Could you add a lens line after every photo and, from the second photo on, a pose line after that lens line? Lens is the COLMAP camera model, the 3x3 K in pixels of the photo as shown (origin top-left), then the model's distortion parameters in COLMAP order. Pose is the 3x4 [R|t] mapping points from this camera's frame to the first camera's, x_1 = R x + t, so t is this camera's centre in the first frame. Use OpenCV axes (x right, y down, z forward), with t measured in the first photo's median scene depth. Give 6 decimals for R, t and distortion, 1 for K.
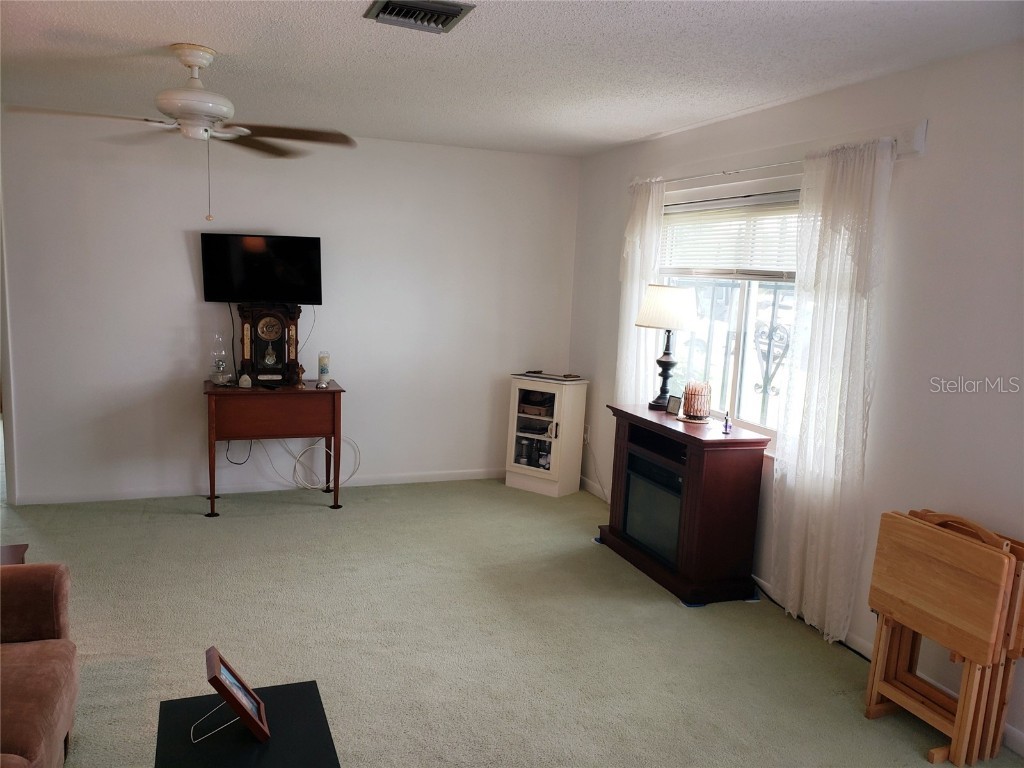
lens RADIAL K [[792.4, 0, 527.5], [0, 792.4, 412.2], [0, 0, 1]] dist [0.040267, -0.042845]
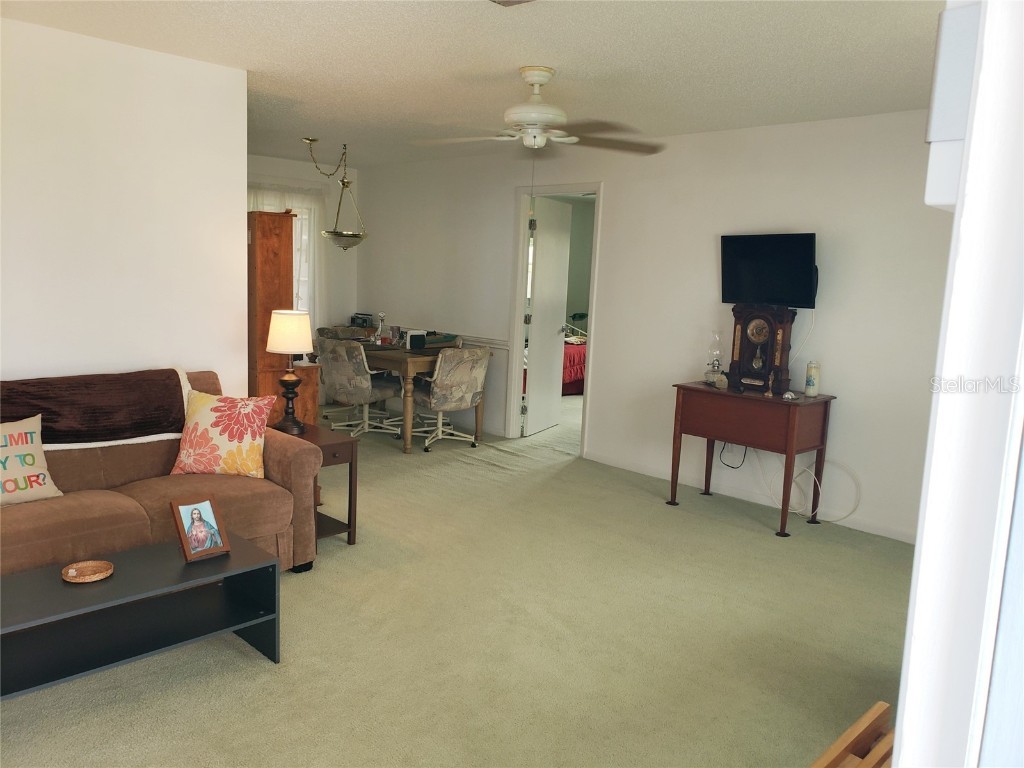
lens RADIAL K [[792.4, 0, 502.3], [0, 792.4, 387.5], [0, 0, 1]] dist [0.040267, -0.042845]
pose [[0.401003, 0.106859, -0.909823, 0.429467], [-0.183388, 0.982433, 0.034559, -0.014564], [0.897533, 0.152993, 0.413555, 0.335236]]
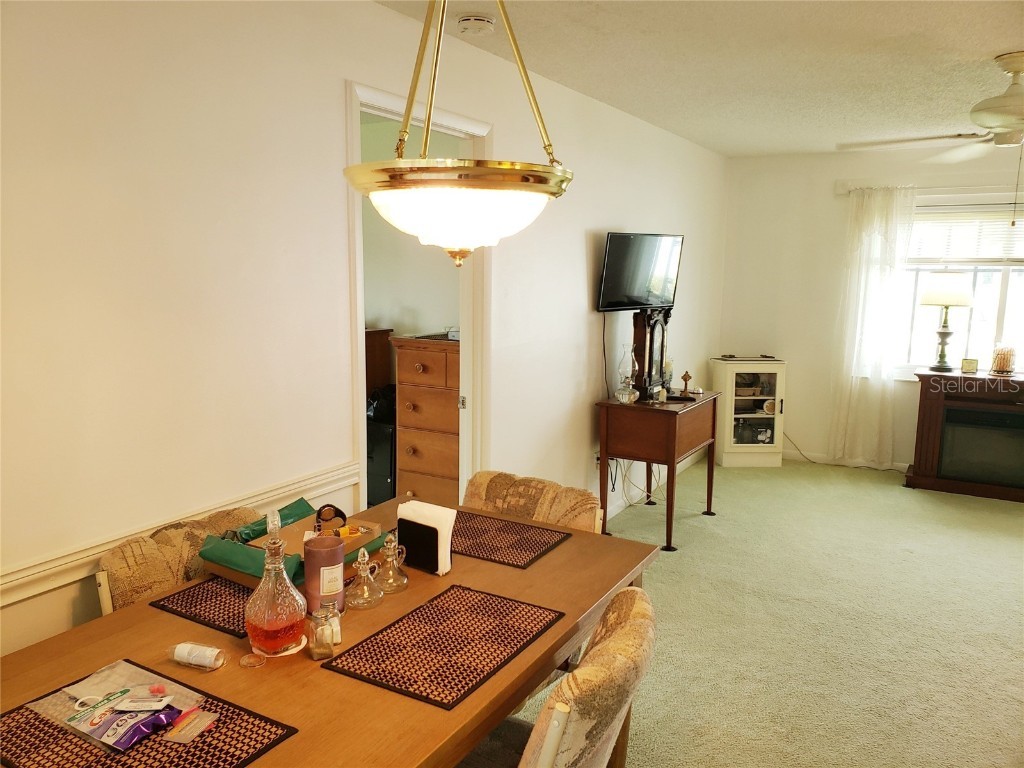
lens RADIAL K [[792.4, 0, 513.2], [0, 792.4, 384.3], [0, 0, 1]] dist [0.040267, -0.042845]
pose [[0.787228, -0.121507, 0.604572, -1.010903], [0.128221, 0.991221, 0.032256, -0.099290], [-0.603184, 0.052126, 0.795897, 0.371454]]
